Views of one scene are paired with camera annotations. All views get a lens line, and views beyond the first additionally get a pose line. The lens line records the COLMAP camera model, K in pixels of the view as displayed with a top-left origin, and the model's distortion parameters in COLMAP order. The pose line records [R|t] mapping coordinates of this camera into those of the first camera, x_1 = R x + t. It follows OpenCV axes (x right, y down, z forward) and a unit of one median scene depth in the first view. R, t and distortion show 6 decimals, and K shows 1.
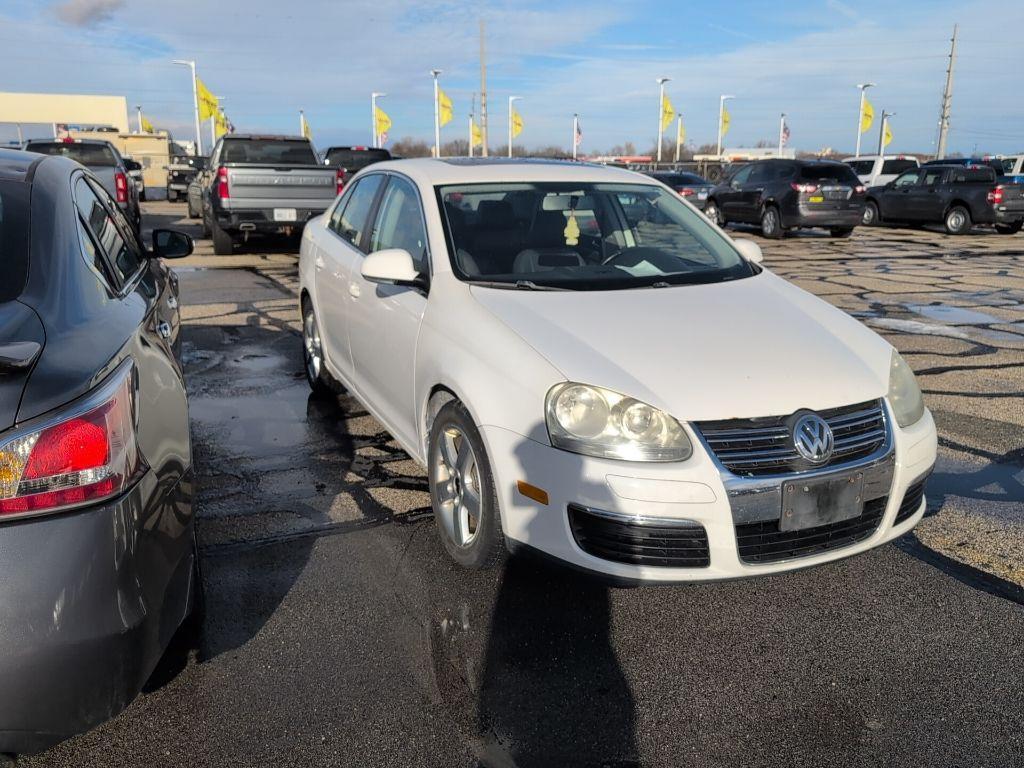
lens RADIAL K [[862.0, 0, 514.4], [0, 862.0, 382.1], [0, 0, 1]] dist [0.016041, -0.010201]
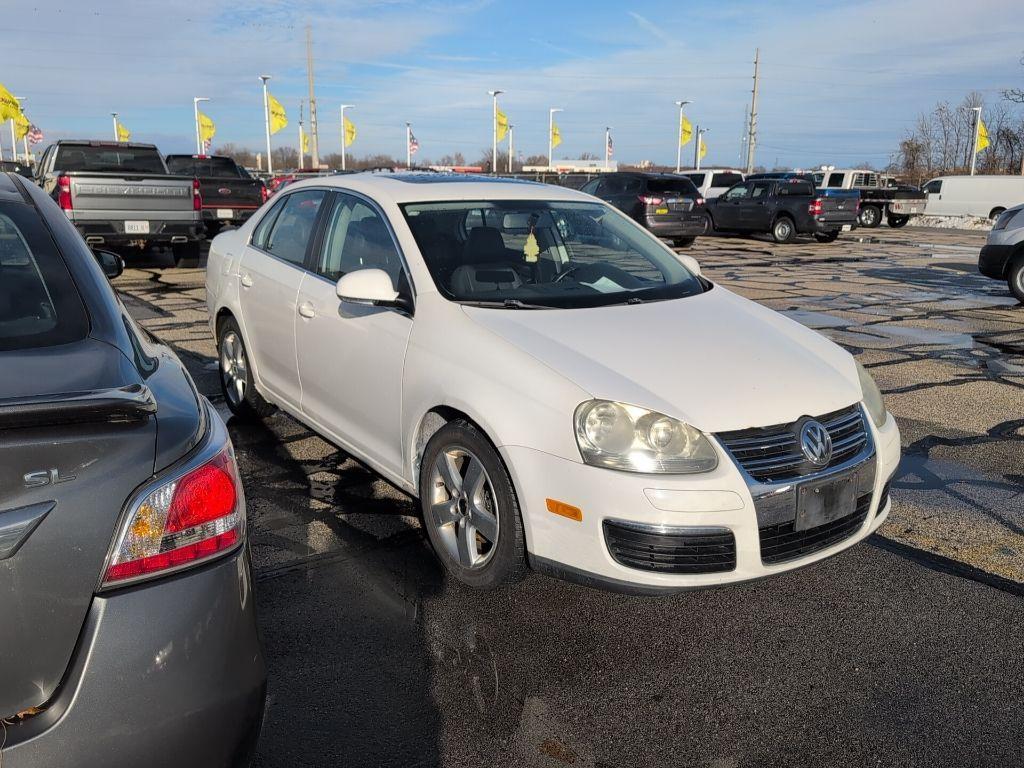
lens RADIAL K [[862.0, 0, 513.5], [0, 862.0, 382.8], [0, 0, 1]] dist [0.016041, -0.010201]
pose [[0.981658, -0.036385, 0.187148, -0.135906], [0.038107, 0.999258, -0.005614, -0.010960], [-0.186804, 0.012642, 0.982316, 0.007586]]
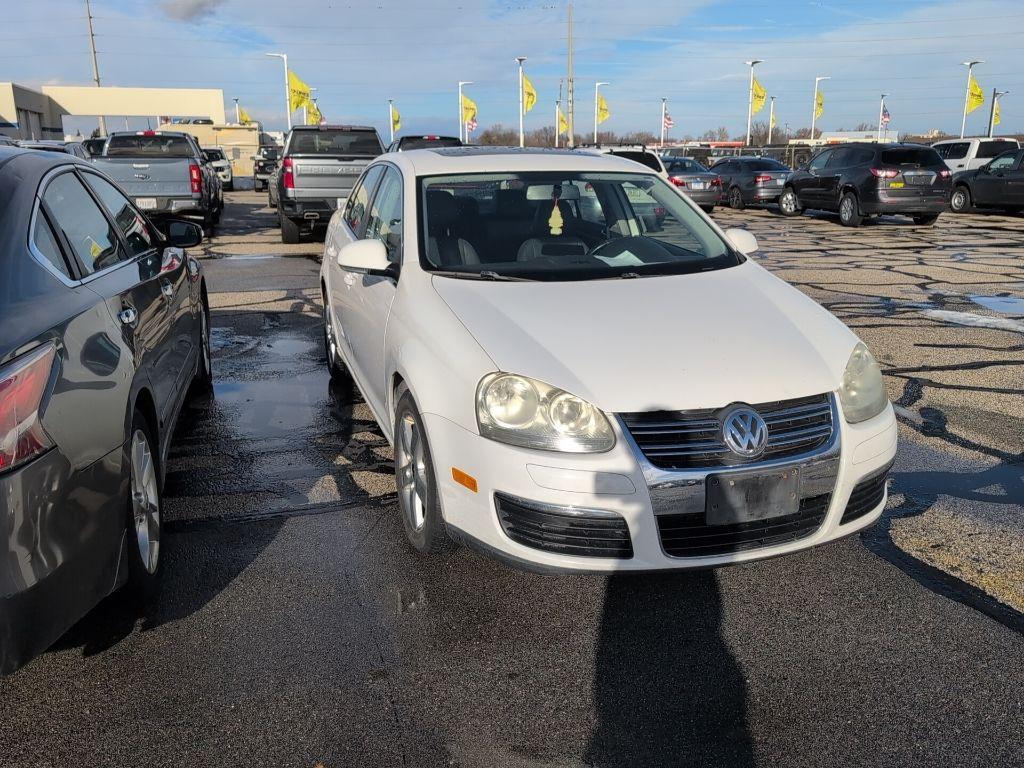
lens RADIAL K [[862.0, 0, 513.8], [0, 862.0, 384.2], [0, 0, 1]] dist [0.016041, -0.010201]
pose [[0.994716, 0.016800, -0.101282, 0.110871], [-0.015116, 0.999735, 0.017368, -0.001859], [0.101547, -0.015745, 0.994706, -0.003124]]
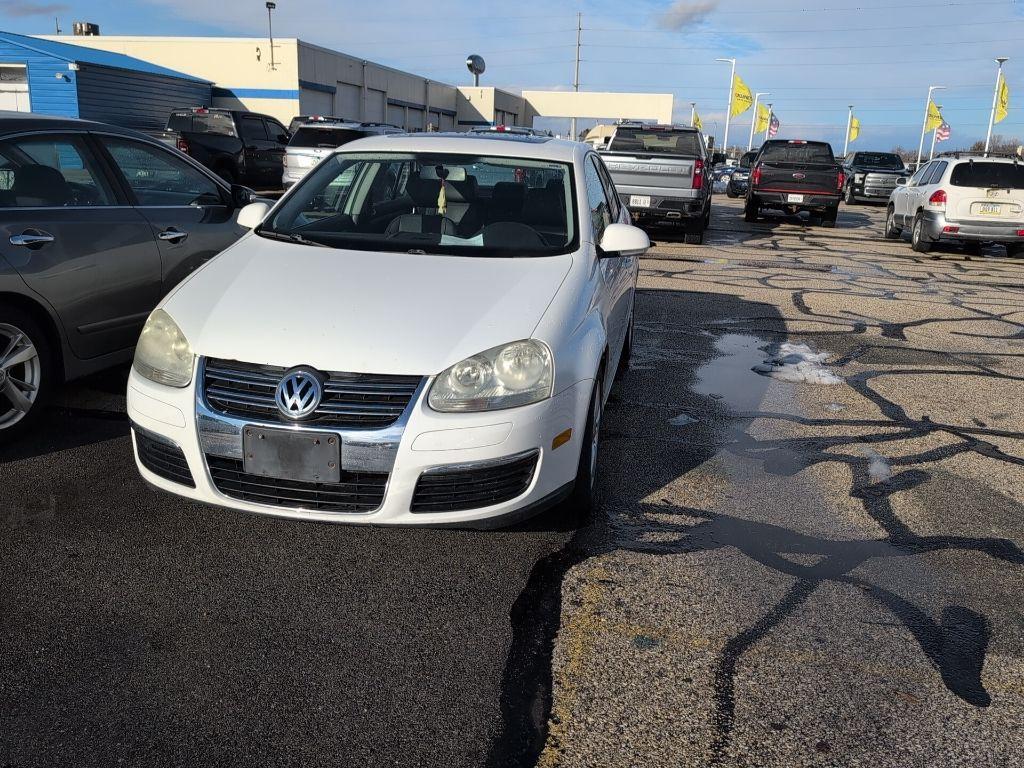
lens RADIAL K [[862.0, 0, 519.2], [0, 862.0, 388.2], [0, 0, 1]] dist [0.016041, -0.010201]
pose [[0.815167, 0.175643, -0.551953, 0.684518], [-0.170364, 0.983469, 0.061354, -0.029816], [0.553605, 0.044020, 0.831615, 0.180821]]
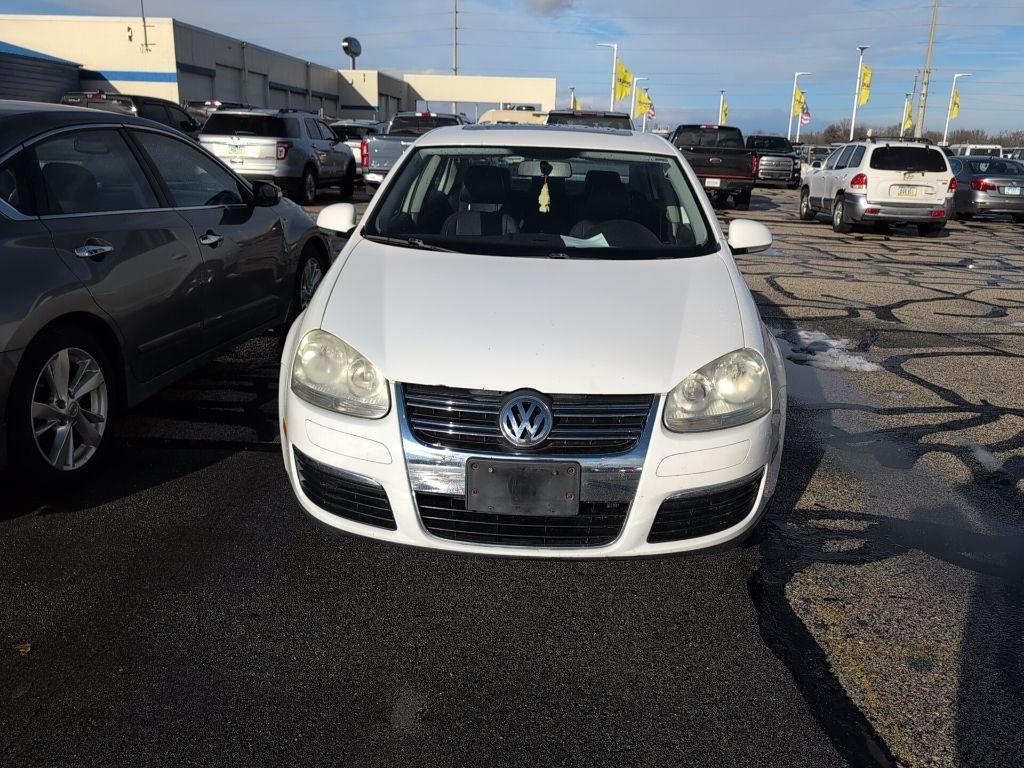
lens RADIAL K [[862.0, 0, 518.3], [0, 862.0, 383.7], [0, 0, 1]] dist [0.016041, -0.010201]
pose [[0.889259, 0.144434, -0.434002, 0.448220], [-0.135008, 0.989444, 0.052655, -0.013433], [0.437026, 0.011770, 0.899372, 0.101974]]
